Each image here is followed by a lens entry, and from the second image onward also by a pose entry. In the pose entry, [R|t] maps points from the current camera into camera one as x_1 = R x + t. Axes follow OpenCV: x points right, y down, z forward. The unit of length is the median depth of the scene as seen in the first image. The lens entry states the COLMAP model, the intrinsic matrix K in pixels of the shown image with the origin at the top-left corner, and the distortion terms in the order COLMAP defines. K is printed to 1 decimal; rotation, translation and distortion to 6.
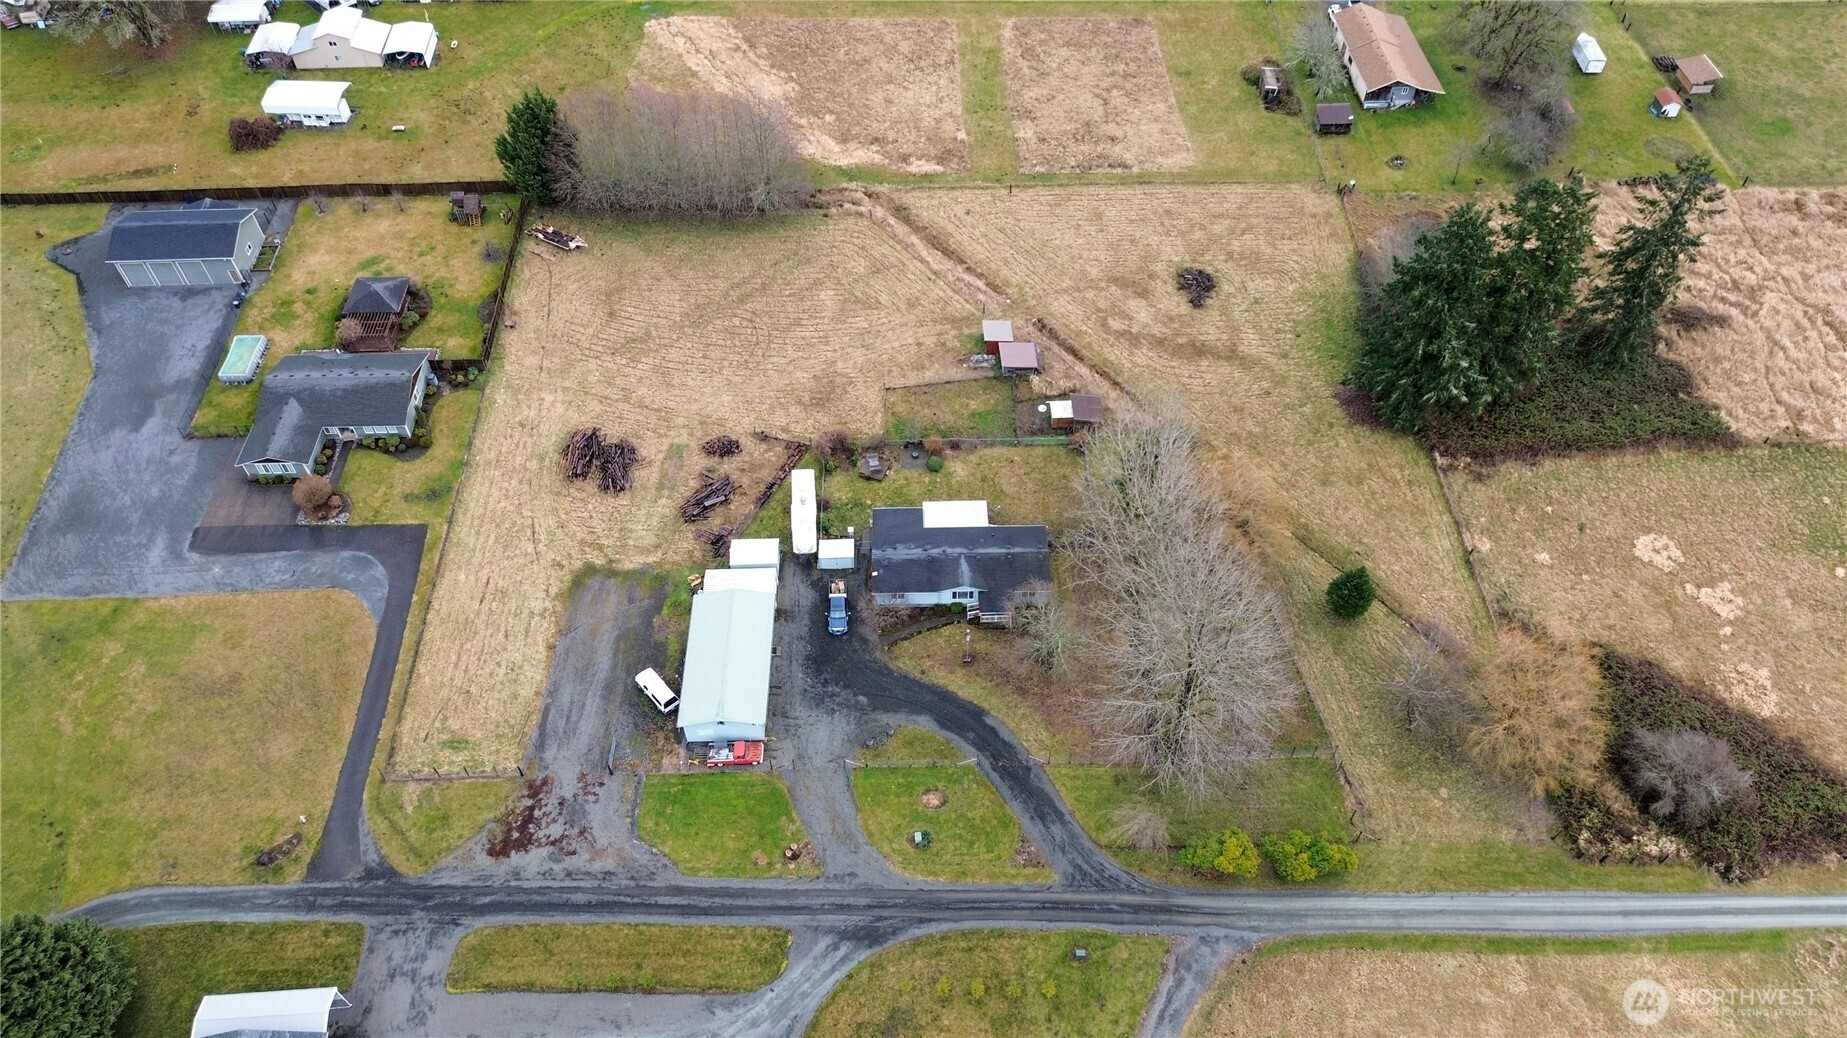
lens RADIAL K [[1309.2, 0, 935.4], [0, 1309.2, 518.0], [0, 0, 1]] dist [0.074669, -0.072209]
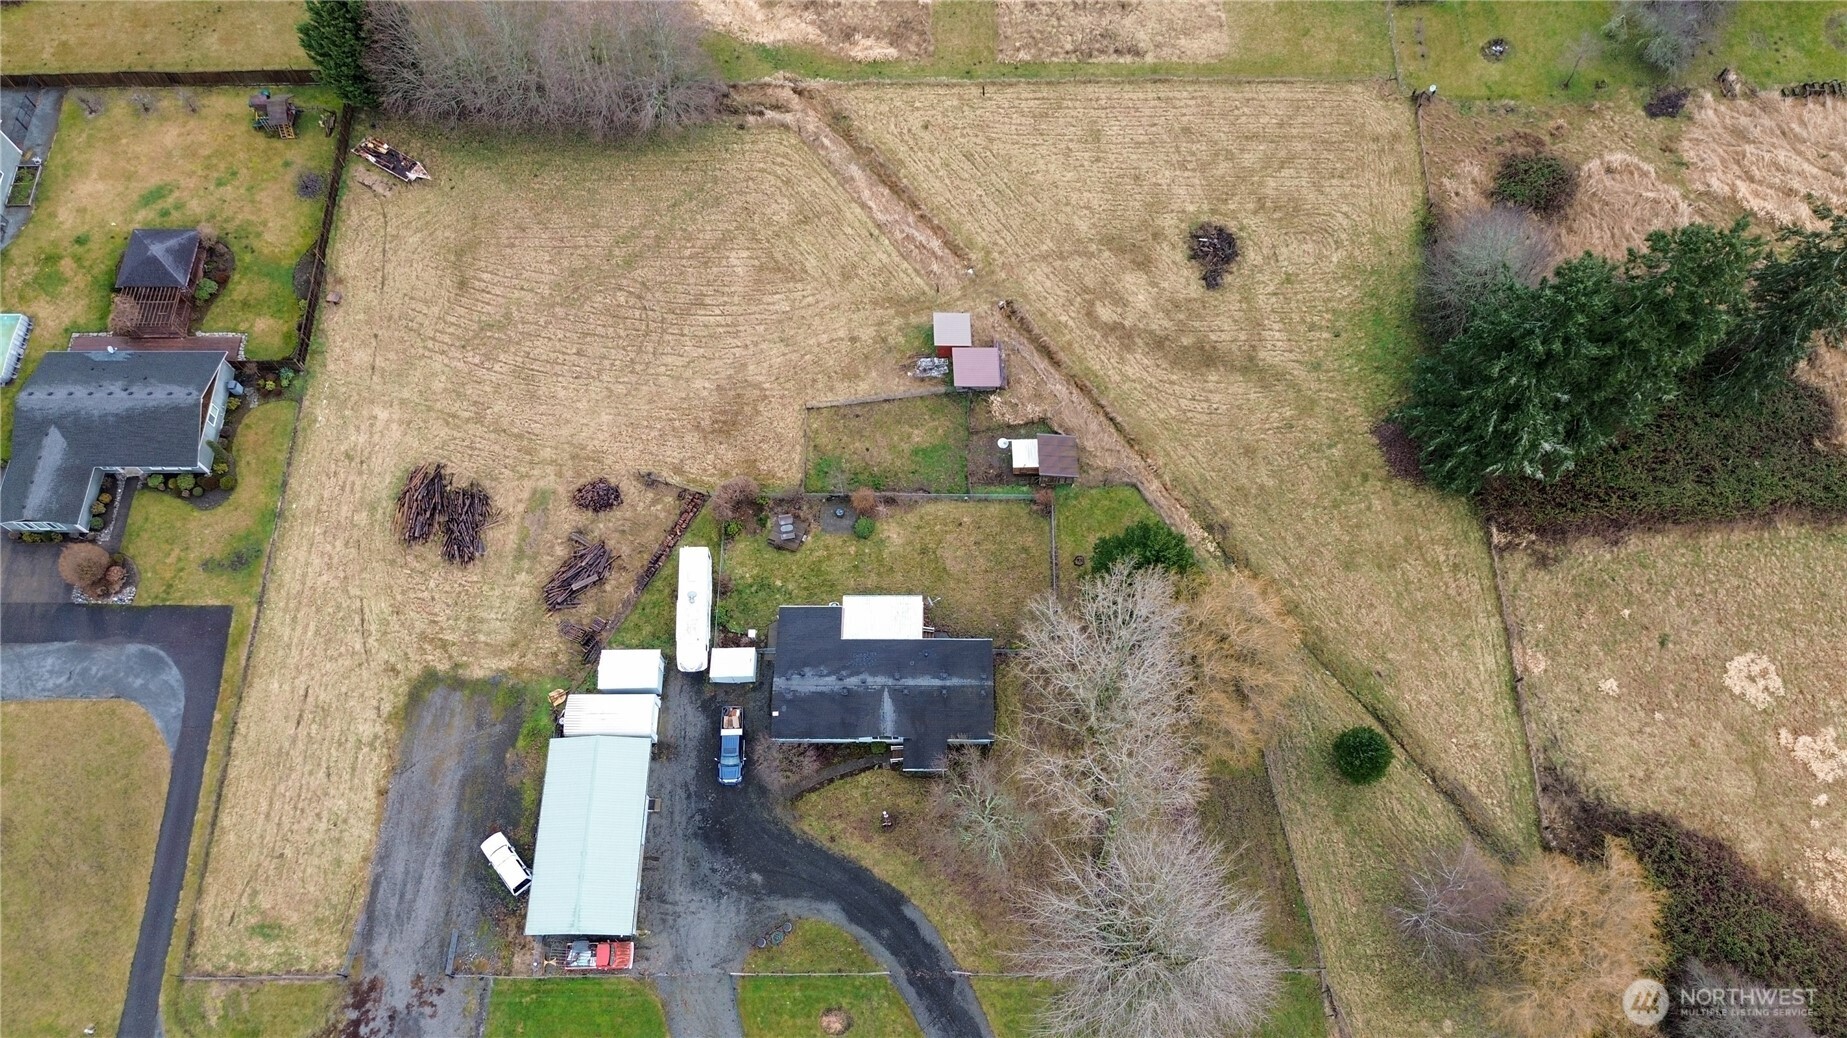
lens RADIAL K [[1309.2, 0, 931.5], [0, 1309.2, 521.9], [0, 0, 1]] dist [0.074669, -0.072209]
pose [[0.999625, 0.023595, -0.013923, 0.054216], [-0.018761, 0.959901, 0.279712, -0.278169], [0.019964, -0.279346, 0.959983, 0.238598]]
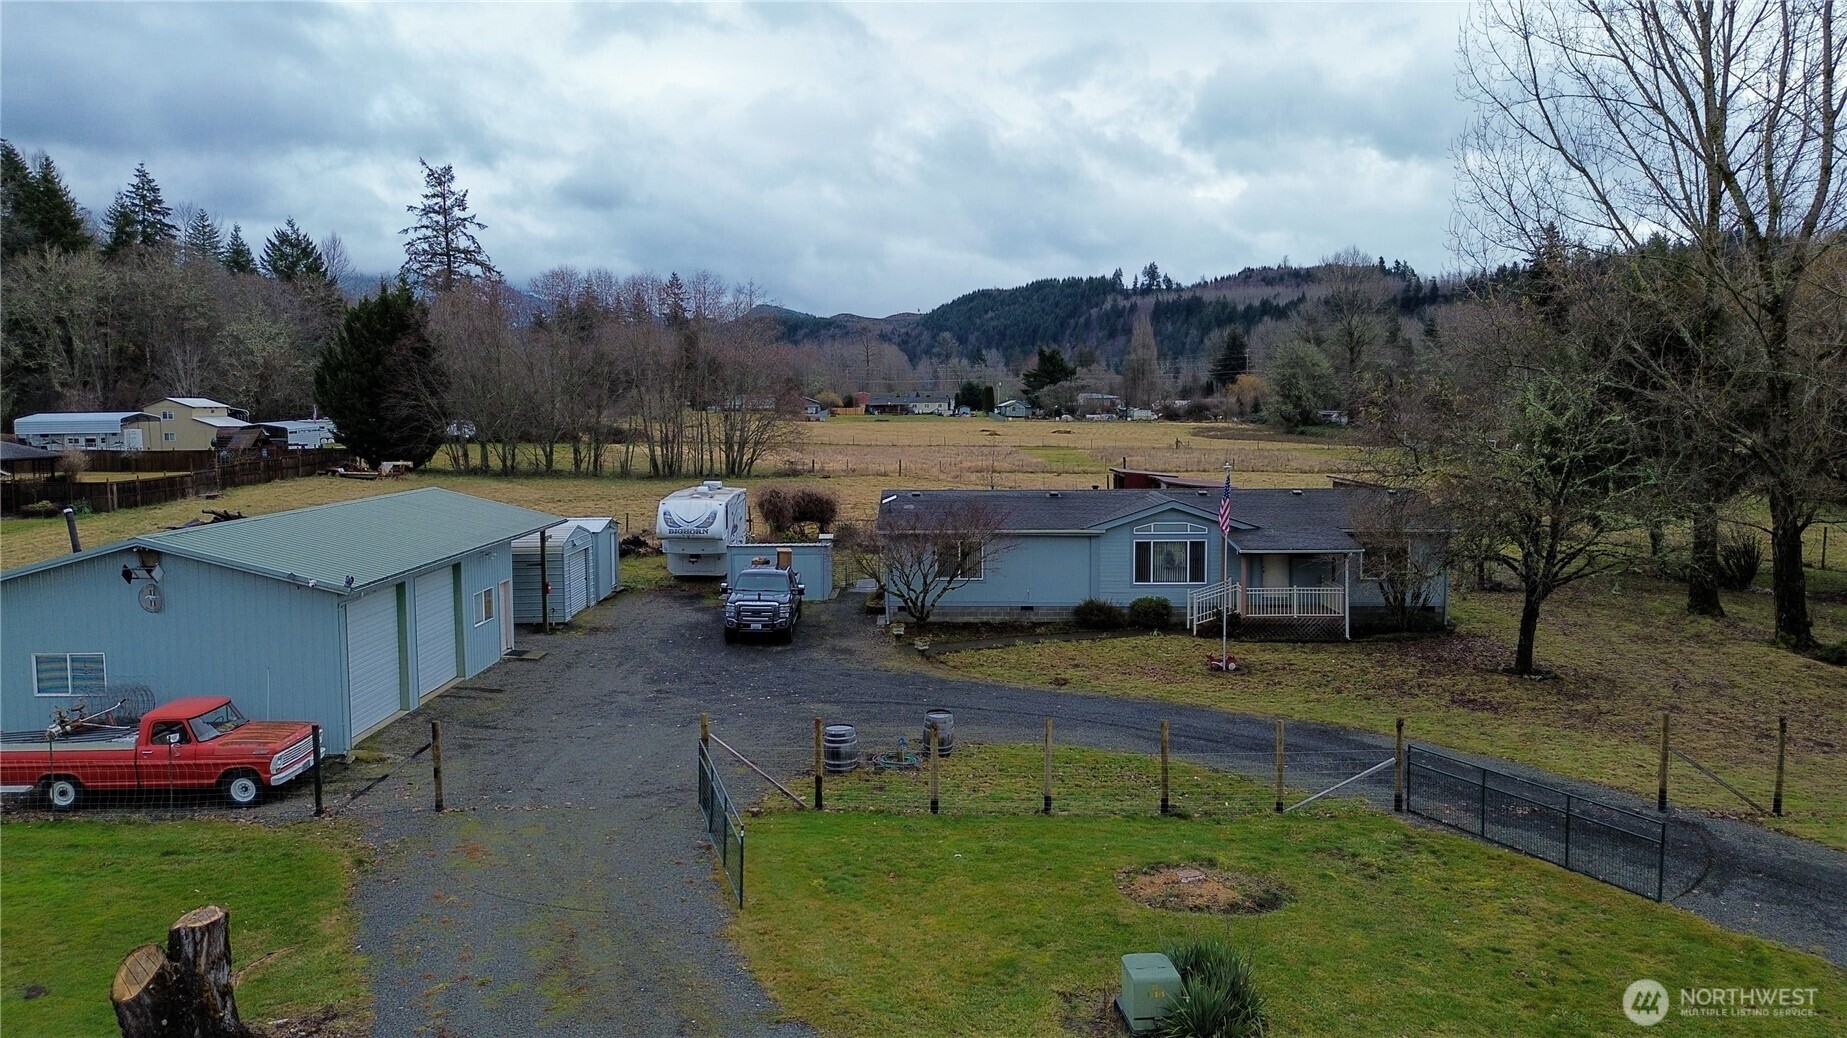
lens RADIAL K [[1309.2, 0, 924.3], [0, 1309.2, 504.5], [0, 0, 1]] dist [0.074669, -0.072209]
pose [[0.999688, -0.003248, -0.024783, -0.027494], [-0.015388, 0.701361, -0.712640, 0.254224], [0.019697, 0.712799, 0.701092, 0.717609]]
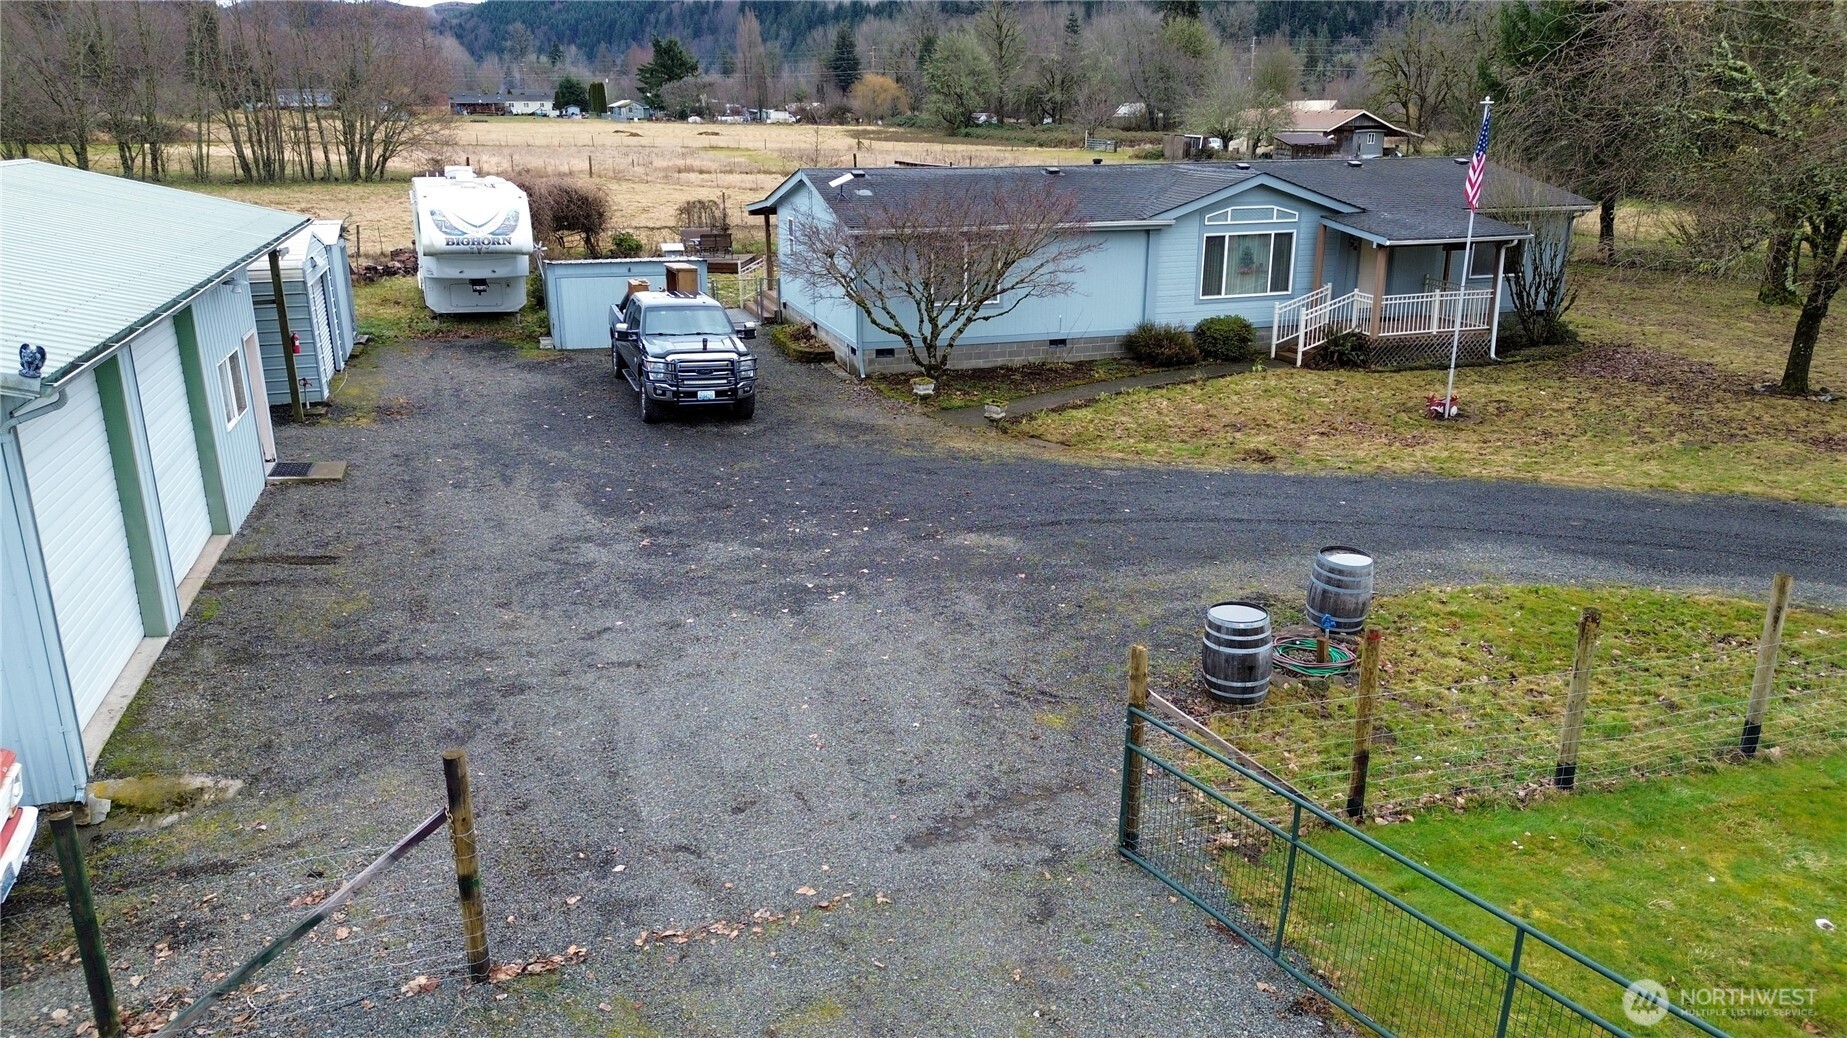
lens RADIAL K [[1309.2, 0, 922.8], [0, 1309.2, 513.3], [0, 0, 1]] dist [0.074669, -0.072209]
pose [[0.959762, -0.085165, 0.267590, -0.087386], [0.217119, 0.829378, -0.514773, 0.182113], [-0.178092, 0.552158, 0.814496, 0.794634]]
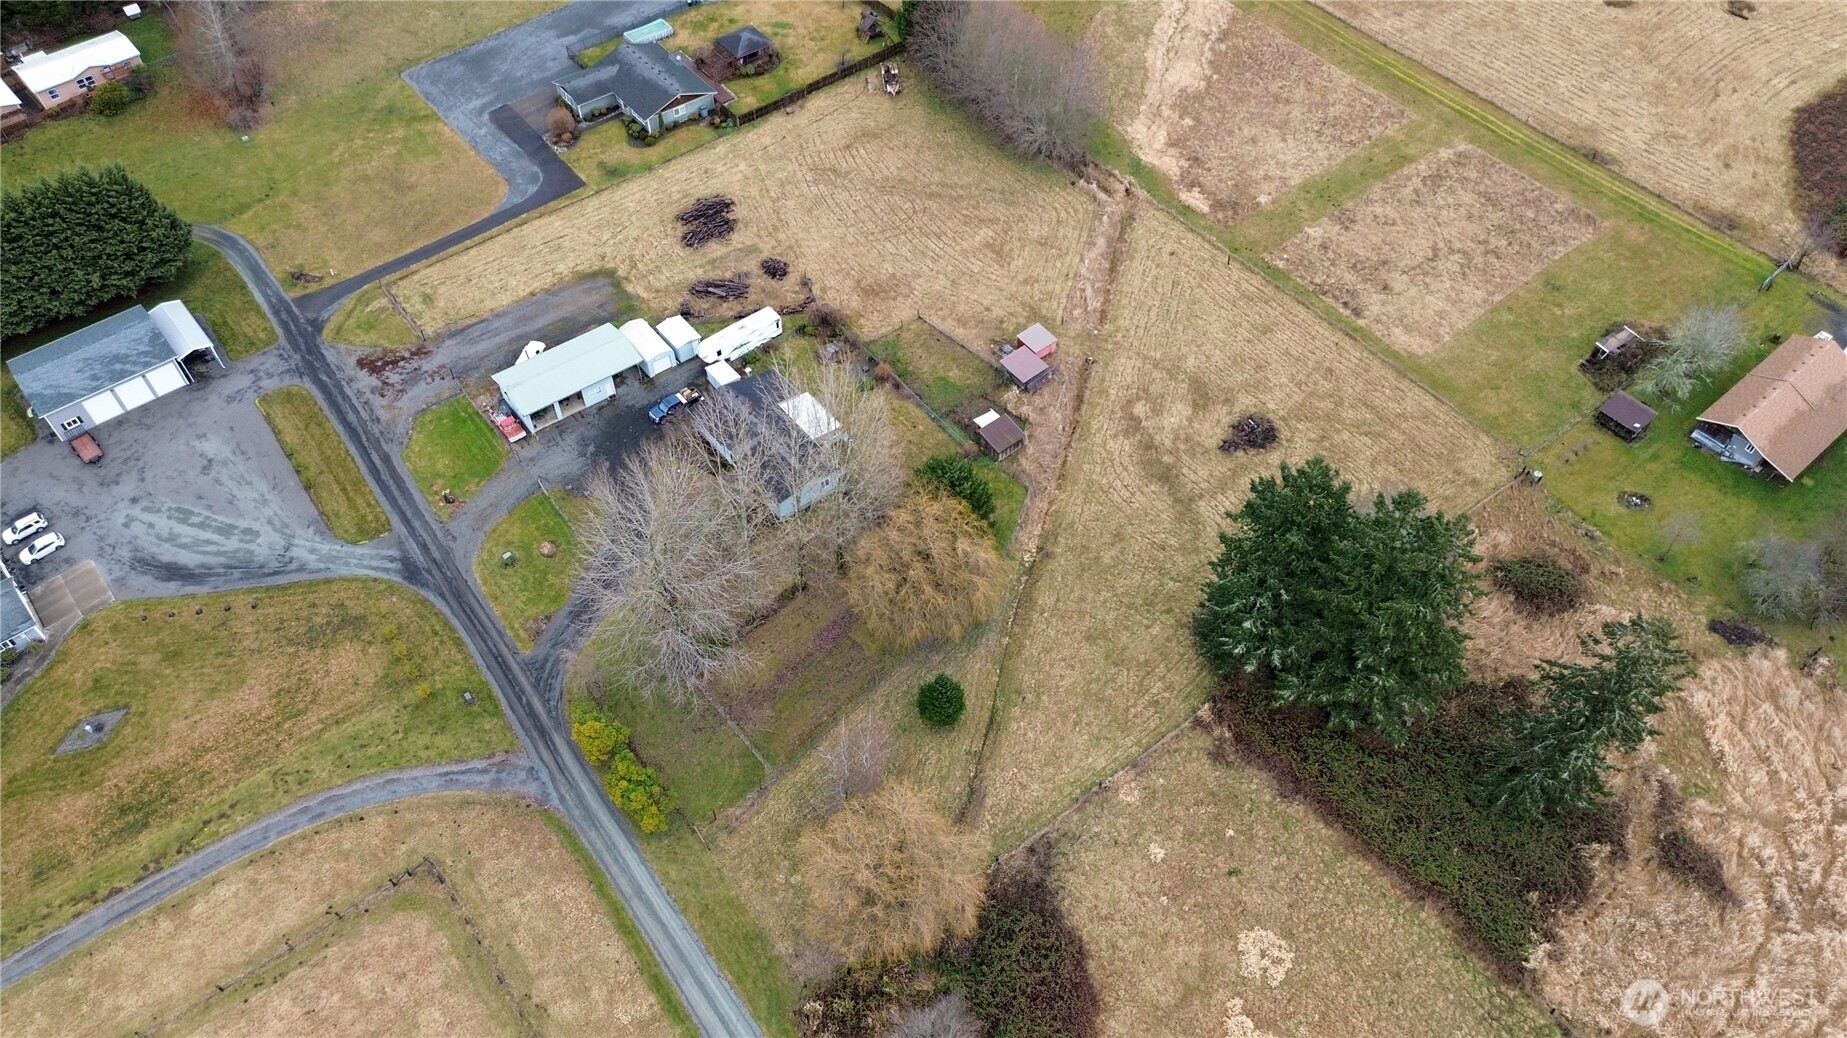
lens RADIAL K [[1309.2, 0, 927.7], [0, 1309.2, 523.3], [0, 0, 1]] dist [0.074669, -0.072209]
pose [[0.592820, 0.620637, -0.513201, 0.661304], [-0.614848, 0.760364, 0.209306, -0.213829], [0.520122, 0.191459, 0.832356, 0.171506]]
